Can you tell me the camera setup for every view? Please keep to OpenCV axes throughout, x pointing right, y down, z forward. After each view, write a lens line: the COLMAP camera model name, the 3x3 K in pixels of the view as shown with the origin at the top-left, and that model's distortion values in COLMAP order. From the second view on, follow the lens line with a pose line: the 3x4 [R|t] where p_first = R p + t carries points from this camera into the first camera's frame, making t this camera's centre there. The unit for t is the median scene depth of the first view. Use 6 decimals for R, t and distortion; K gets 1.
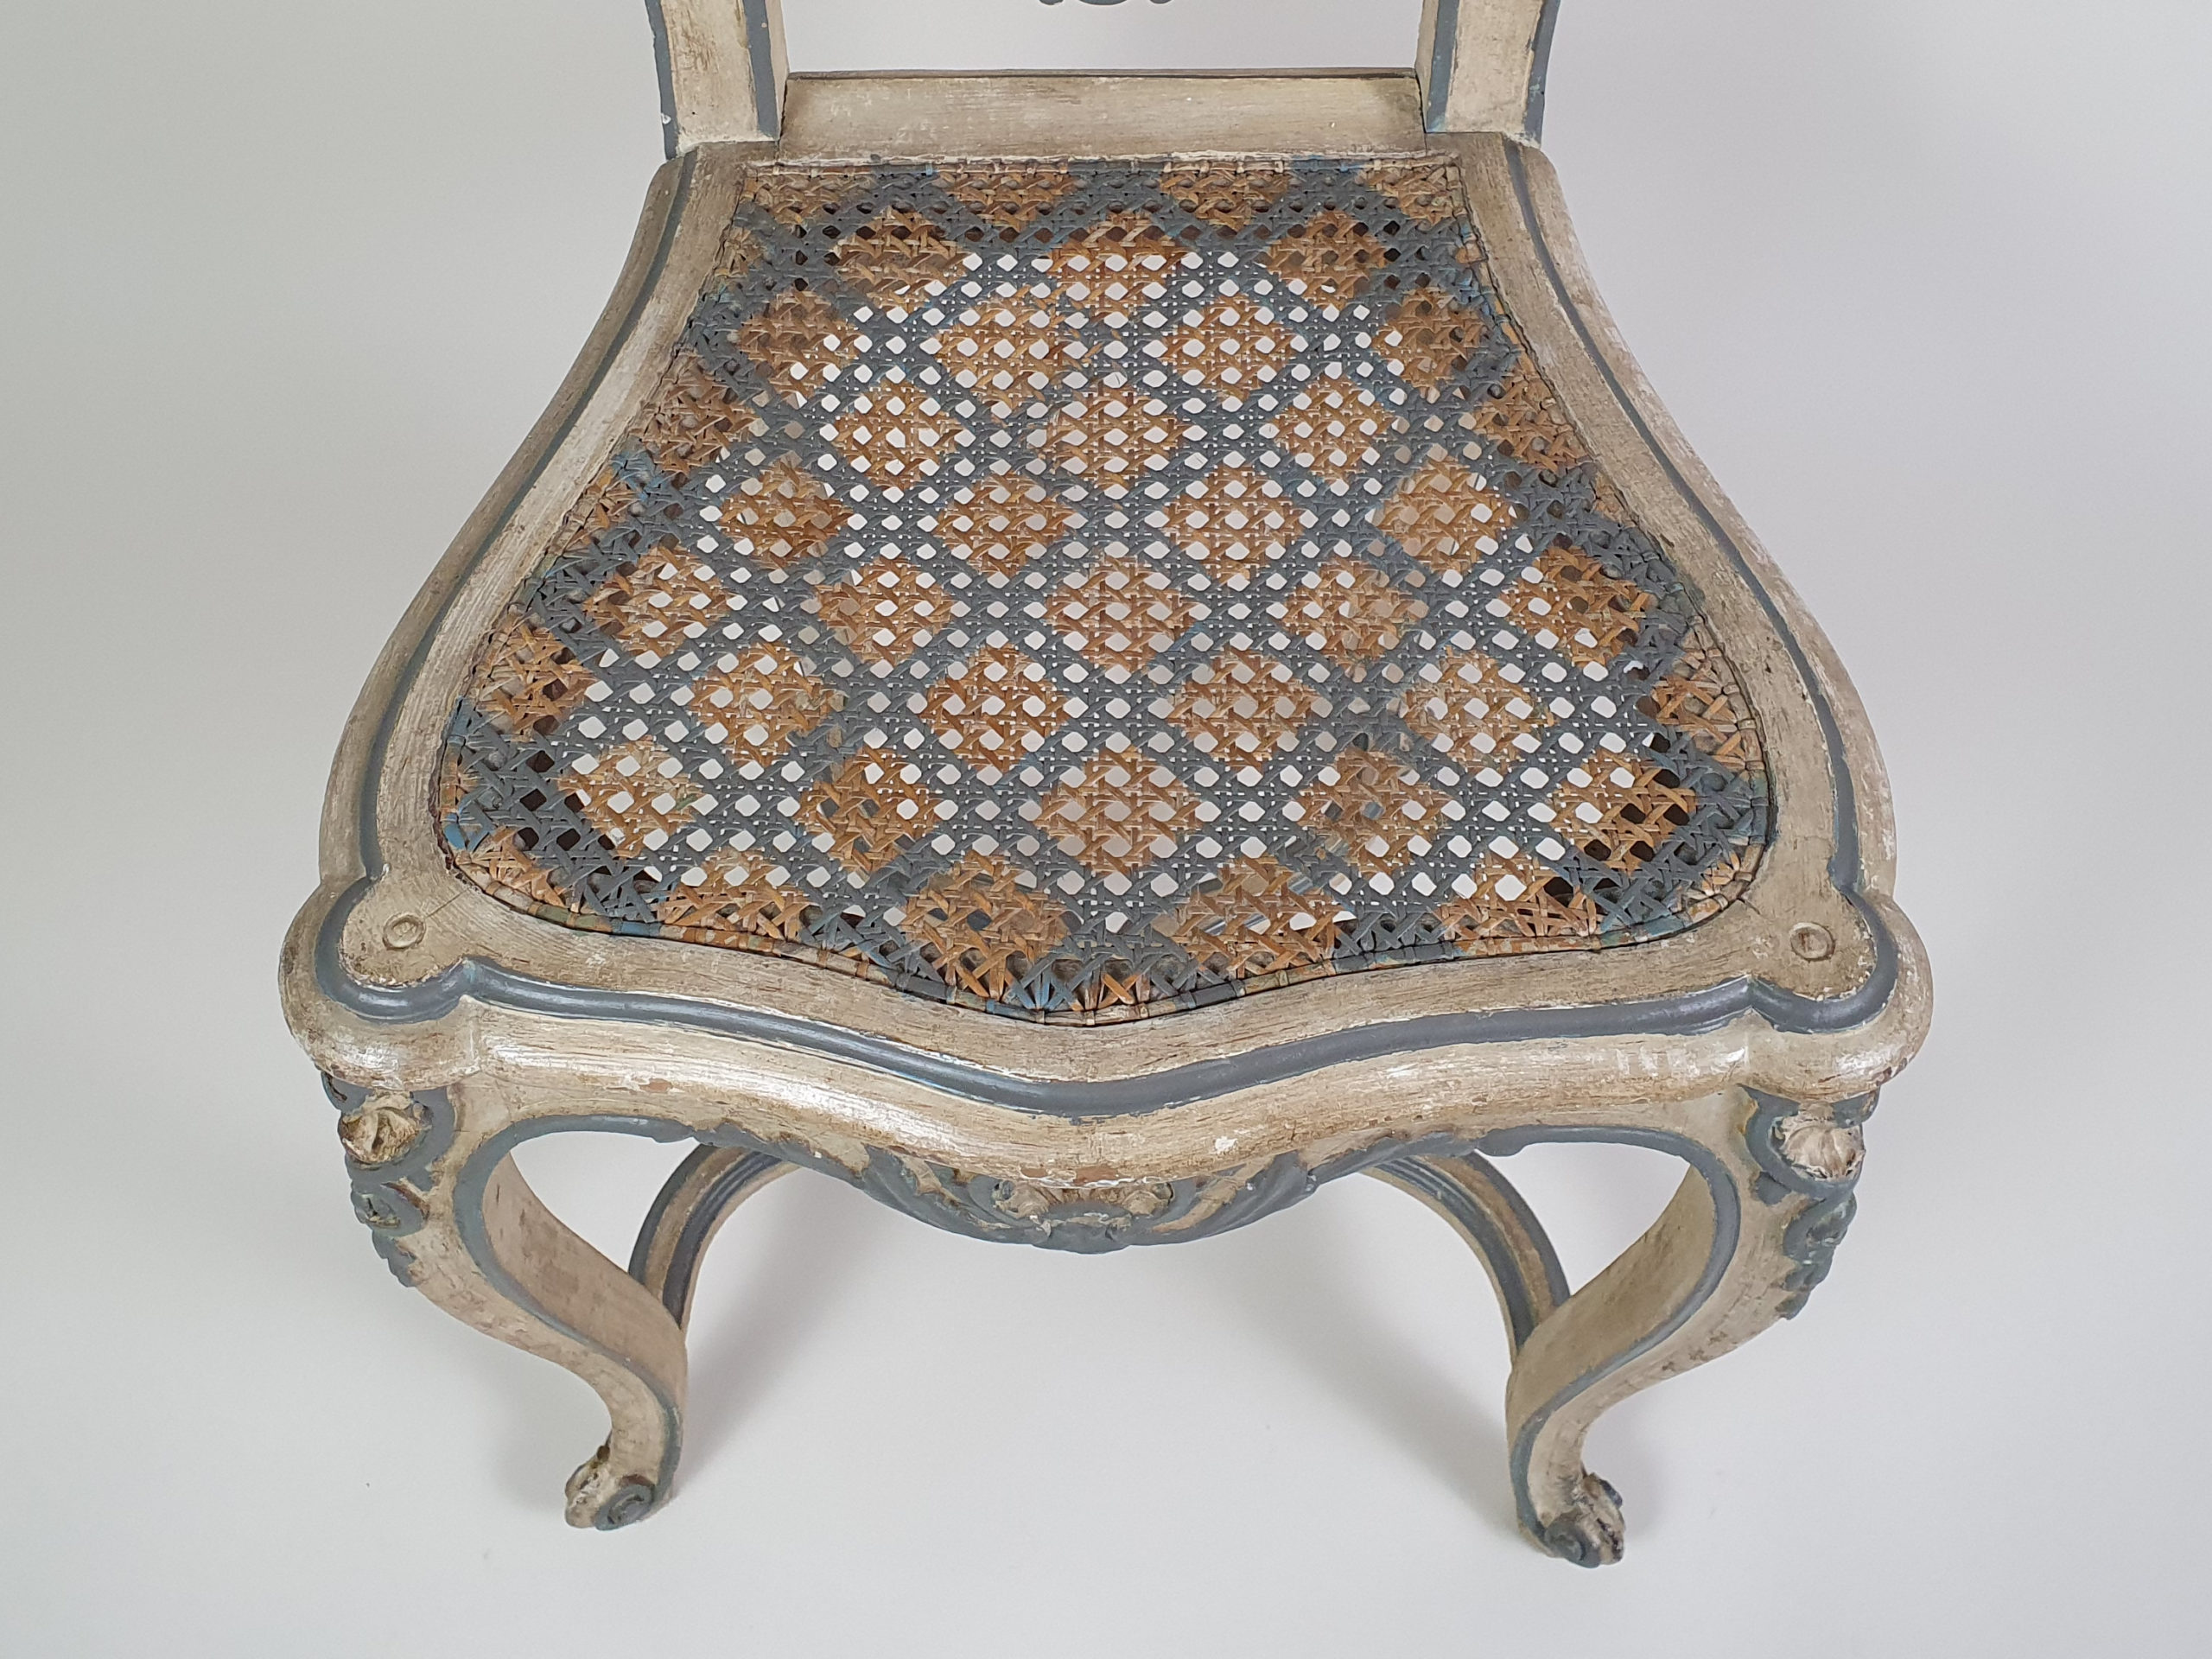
lens RADIAL K [[2387.3, 0, 1113.5], [0, 2387.3, 823.6], [0, 0, 1]] dist [0.099224, 0.000000]
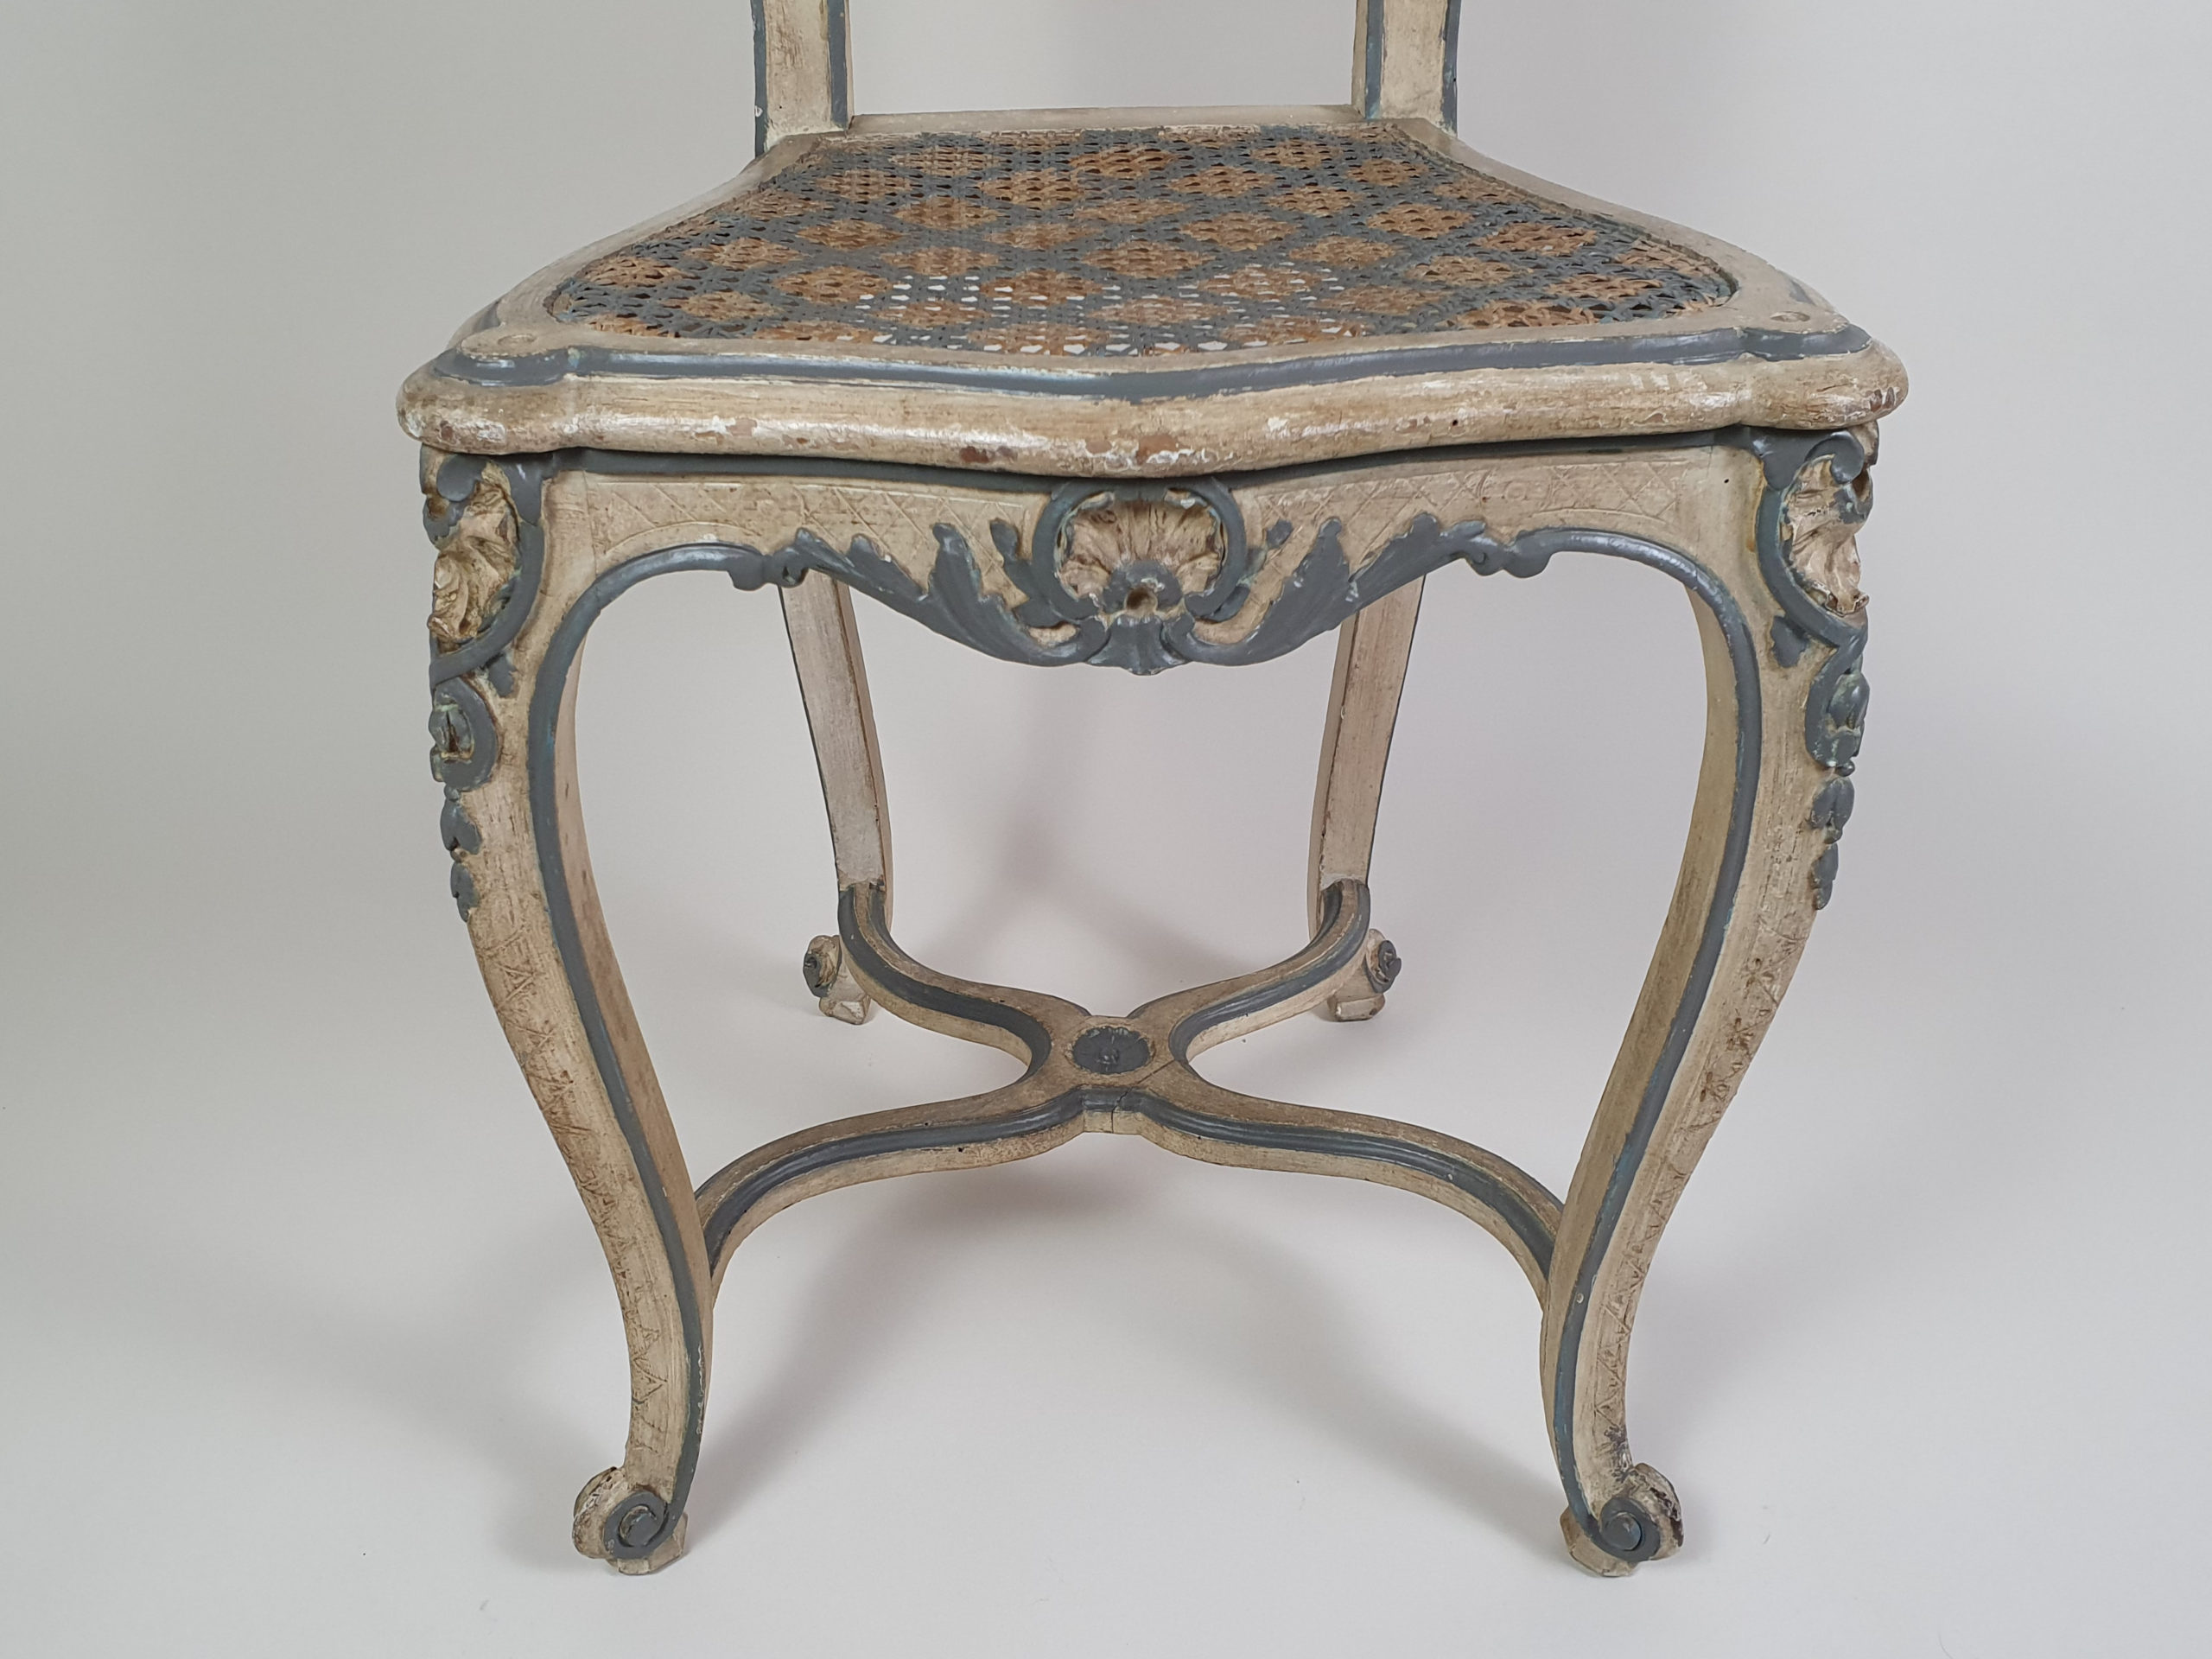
lens RADIAL K [[2052.9, 0, 1094.3], [0, 2052.9, 845.8], [0, 0, 1]] dist [0.082648, 0.000000]
pose [[0.999502, -0.022243, 0.022390, -0.044901], [0.029618, 0.906109, -0.422007, 0.520975], [-0.010901, 0.422460, 0.906316, 0.186419]]
